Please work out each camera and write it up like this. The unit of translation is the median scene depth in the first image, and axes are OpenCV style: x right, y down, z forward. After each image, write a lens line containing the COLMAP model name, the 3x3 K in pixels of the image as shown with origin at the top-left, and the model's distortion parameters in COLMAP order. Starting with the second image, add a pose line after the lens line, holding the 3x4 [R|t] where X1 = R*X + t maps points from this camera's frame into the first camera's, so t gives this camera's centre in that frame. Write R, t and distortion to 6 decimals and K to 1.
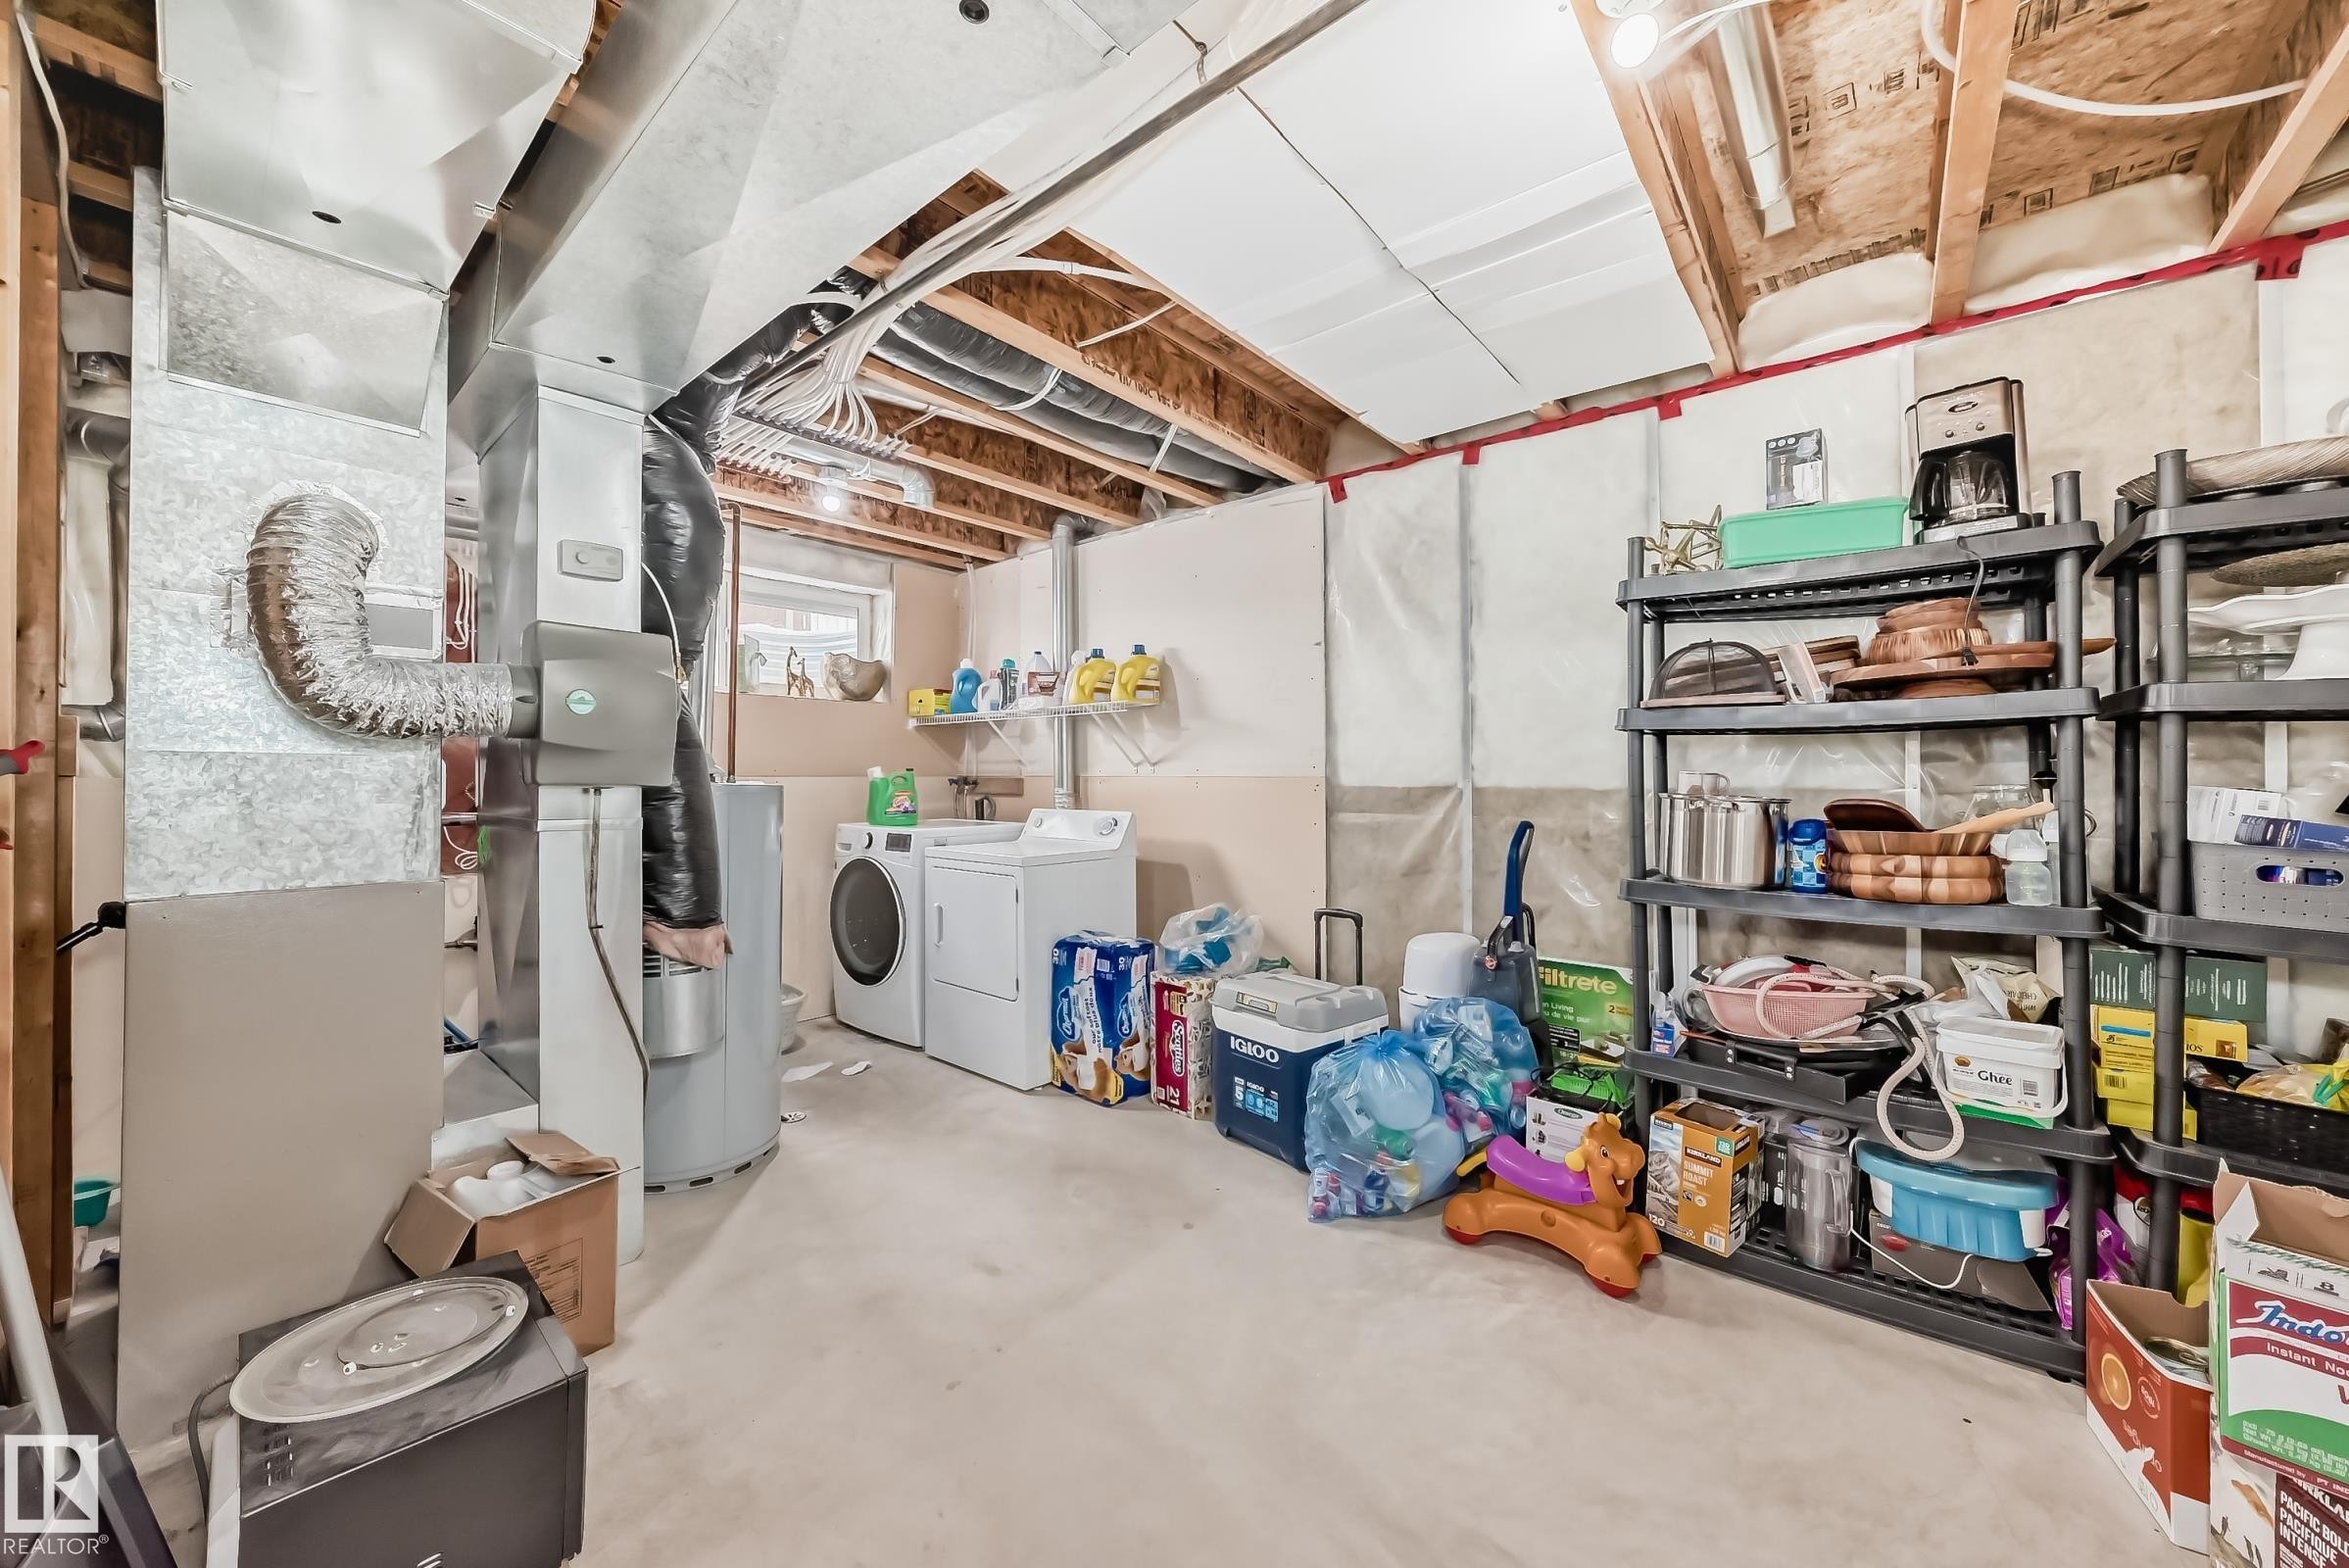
lens RADIAL K [[846.5, 0, 1174.5], [0, 846.5, 784.0], [0, 0, 1]] dist [-0.026241, 0.007222]
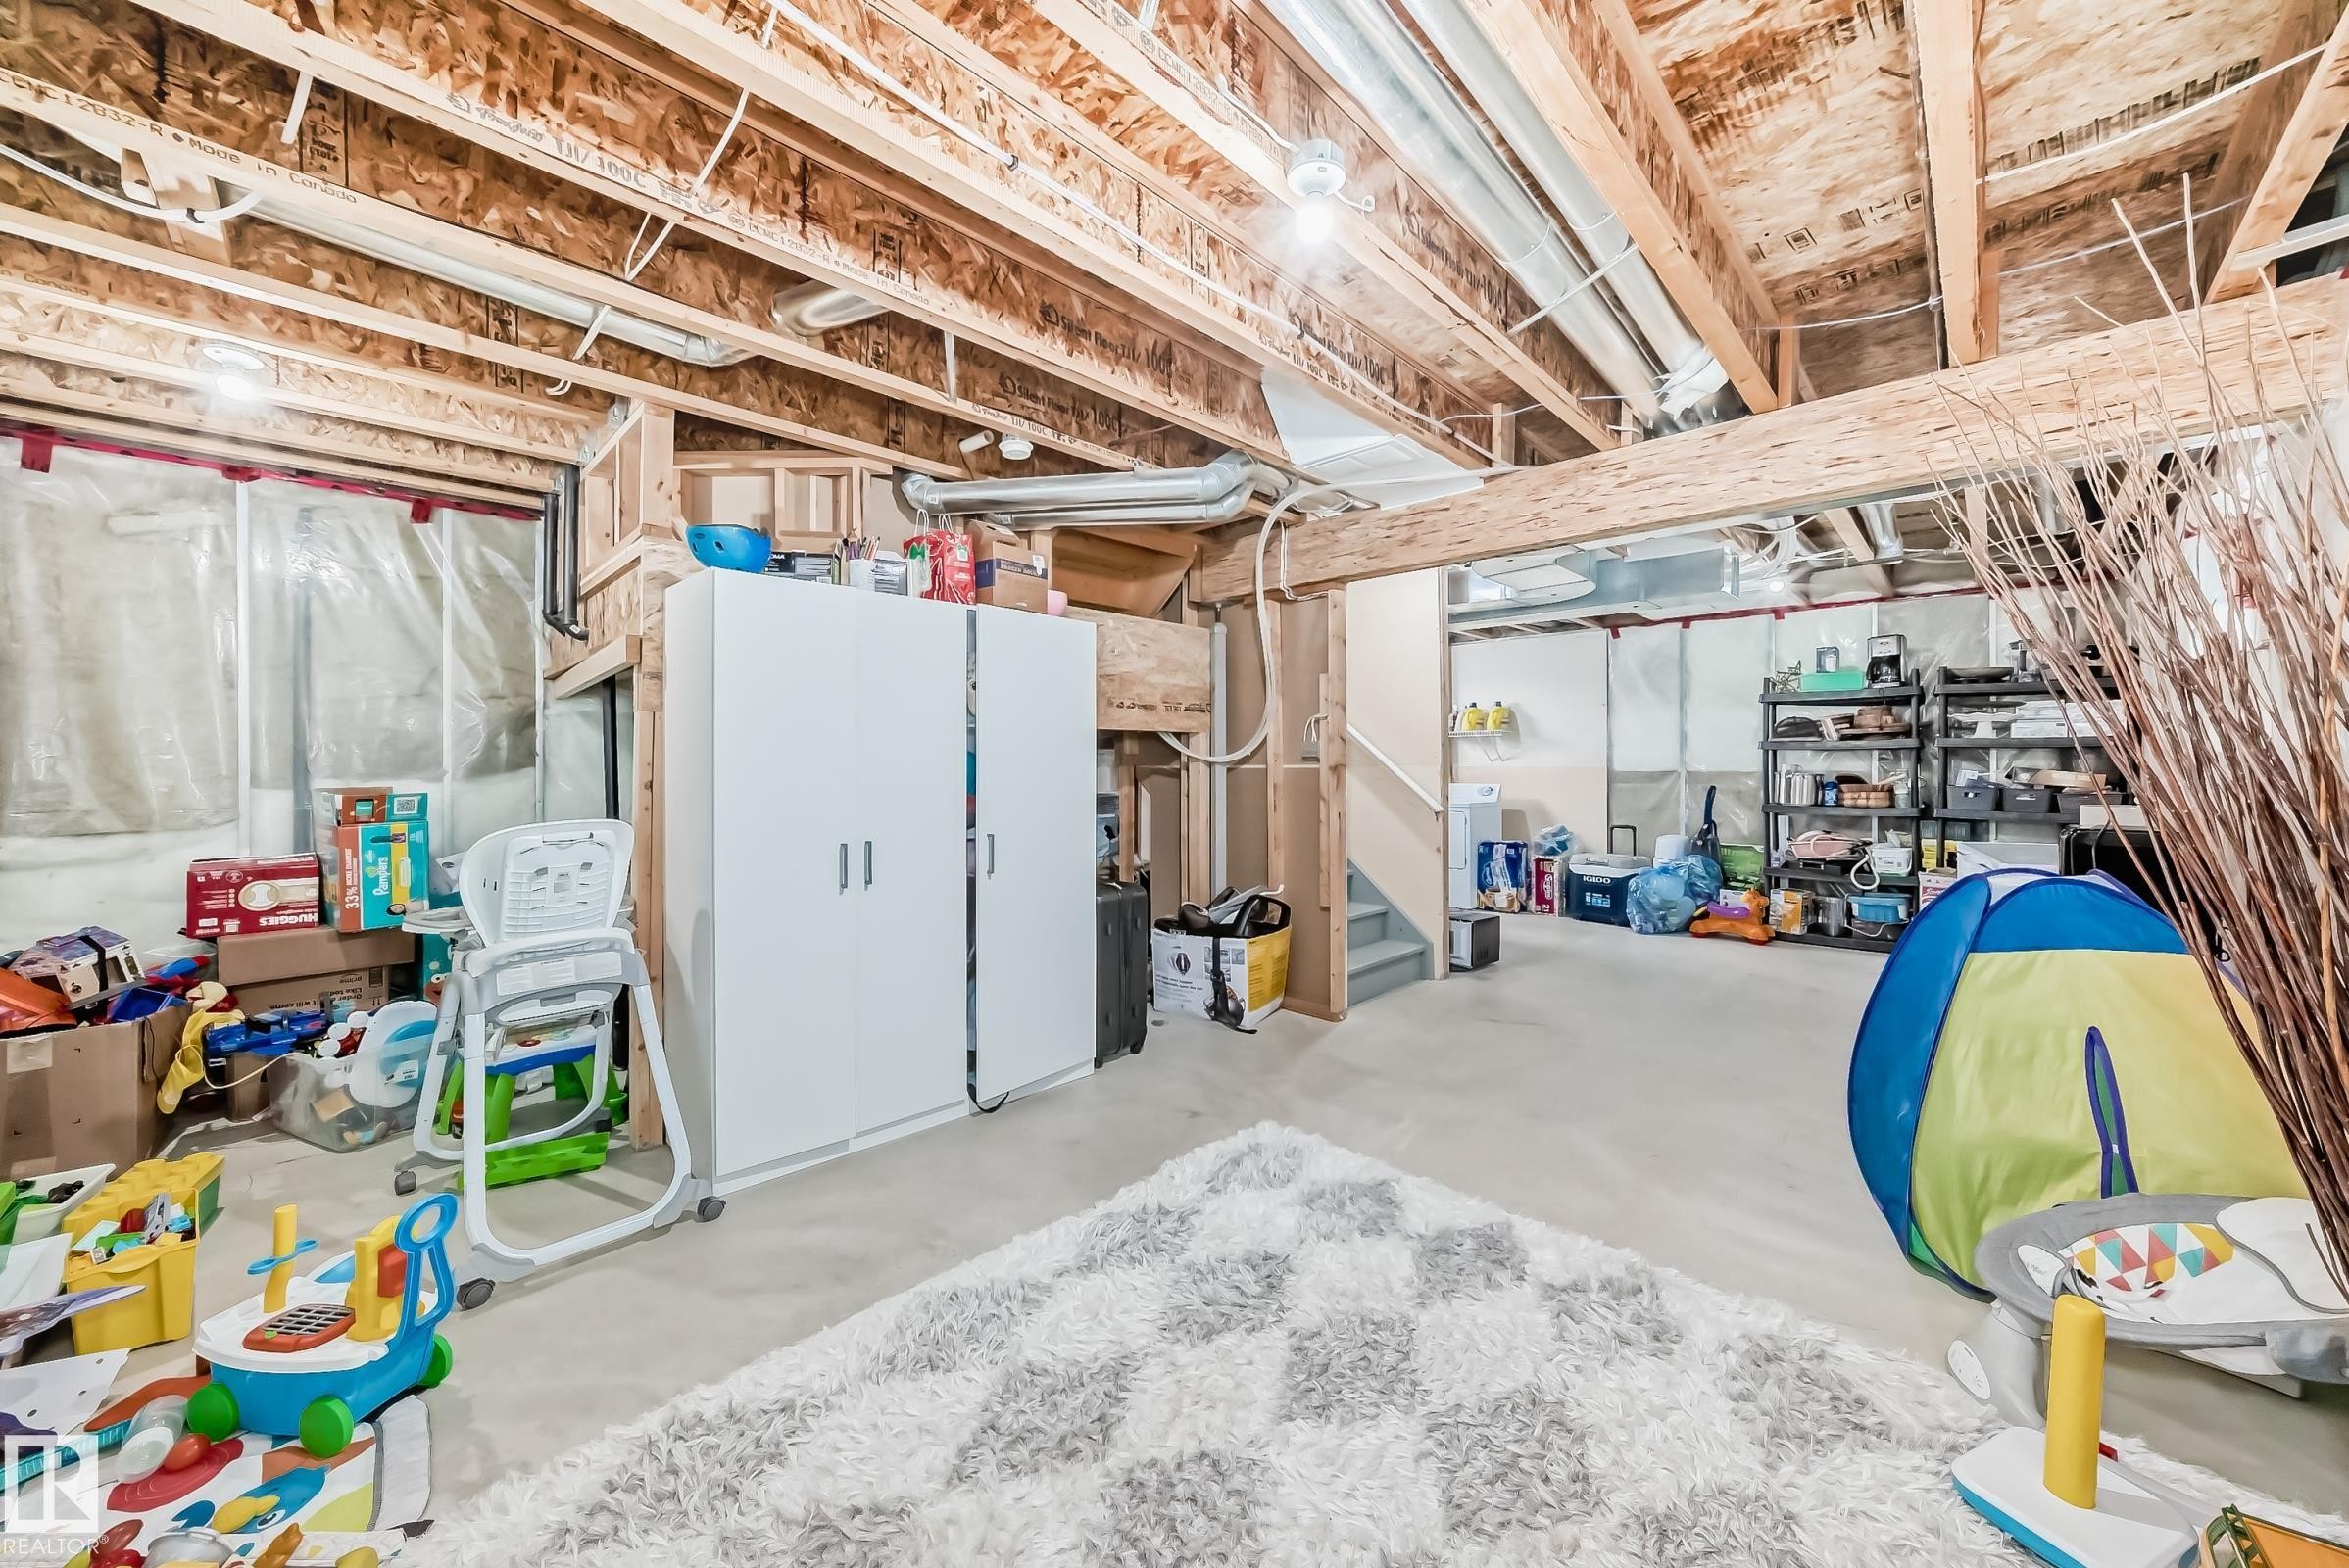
lens RADIAL K [[835.3, 0, 1180.9], [0, 835.3, 790.6], [0, 0, 1]] dist [-0.022641, 0.006948]
pose [[0.997453, 0.001663, -0.071301, -1.102981], [-0.000438, 0.999852, 0.017195, 0.023434], [0.071319, -0.017120, 0.997307, -1.735054]]
